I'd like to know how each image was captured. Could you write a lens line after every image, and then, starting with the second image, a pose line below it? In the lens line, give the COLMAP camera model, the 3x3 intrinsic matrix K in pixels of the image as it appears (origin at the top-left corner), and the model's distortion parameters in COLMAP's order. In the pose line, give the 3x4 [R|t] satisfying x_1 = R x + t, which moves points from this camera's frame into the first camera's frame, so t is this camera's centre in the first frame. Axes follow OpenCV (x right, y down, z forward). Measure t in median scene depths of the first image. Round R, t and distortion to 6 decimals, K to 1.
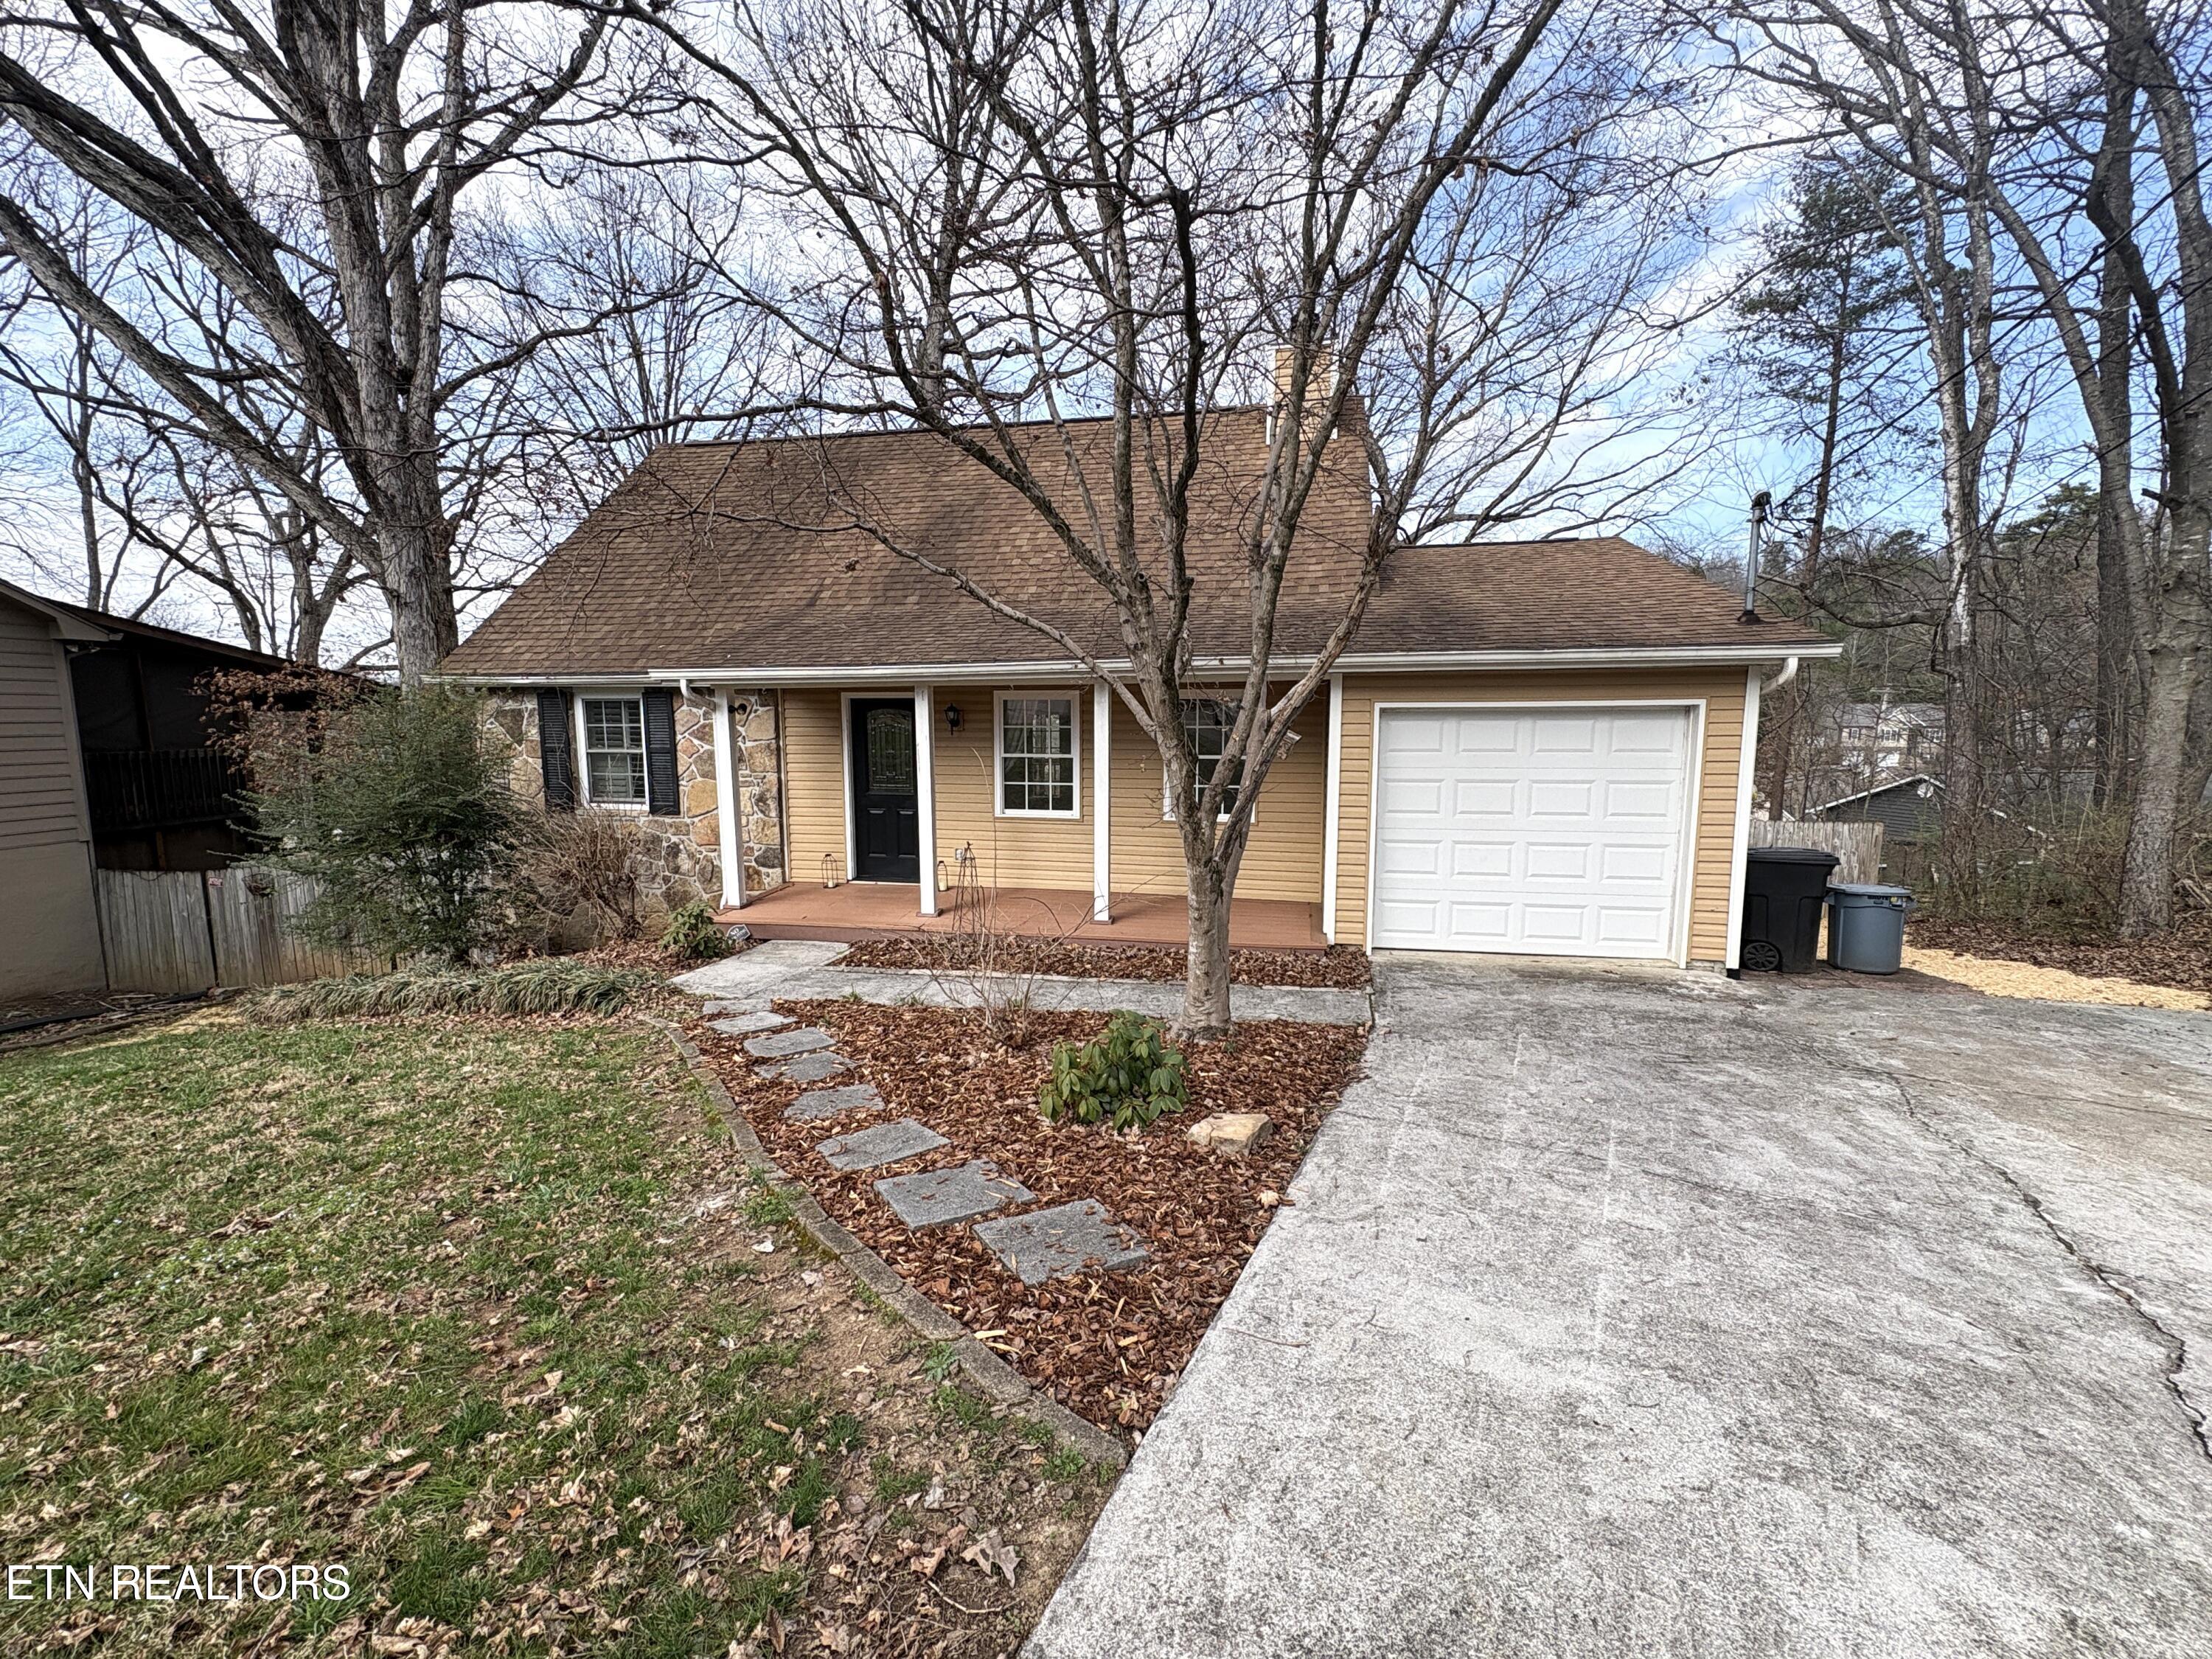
lens RADIAL K [[876.0, 0, 1103.0], [0, 876.0, 818.0], [0, 0, 1]] dist [0.000367, 0.000944]
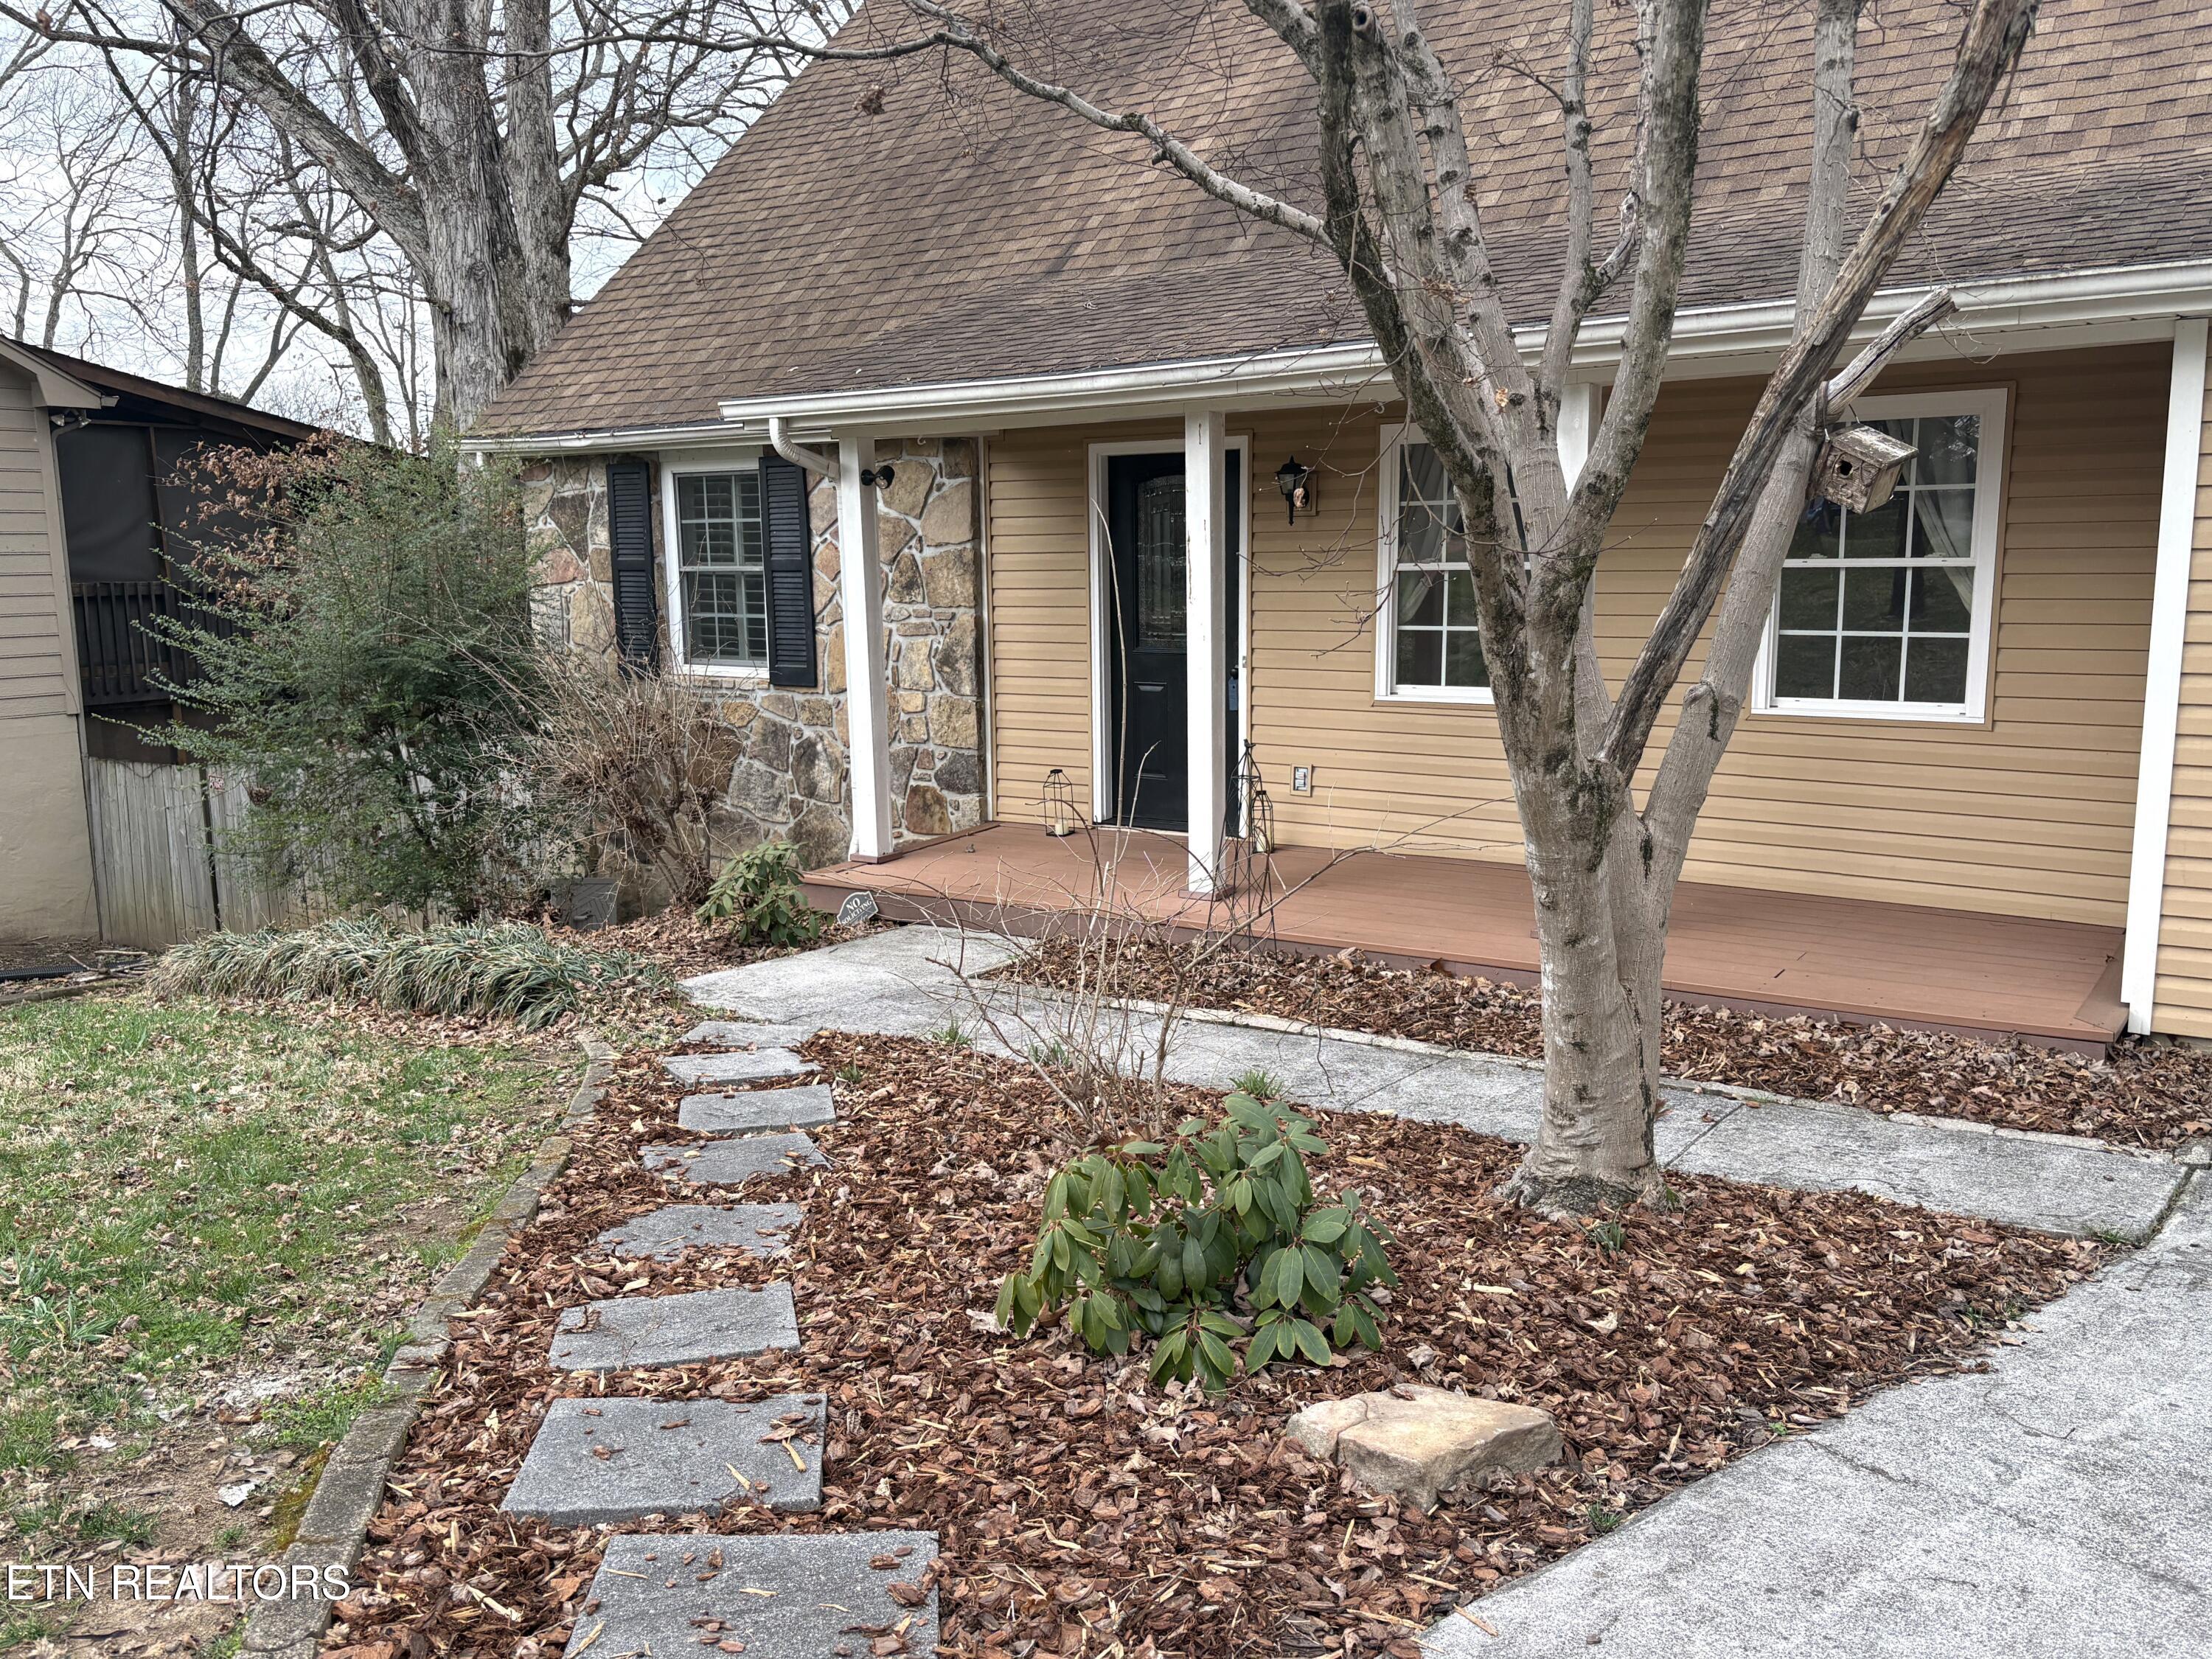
lens RADIAL K [[1744.9, 0, 1107.0], [0, 1744.9, 830.5], [0, 0, 1]] dist [0.035905, -0.012184]
pose [[0.924729, 0.049885, -0.377342, 0.151492], [-0.030080, 0.997852, 0.058201, 0.027650], [0.379435, -0.042470, 0.924243, 0.129316]]
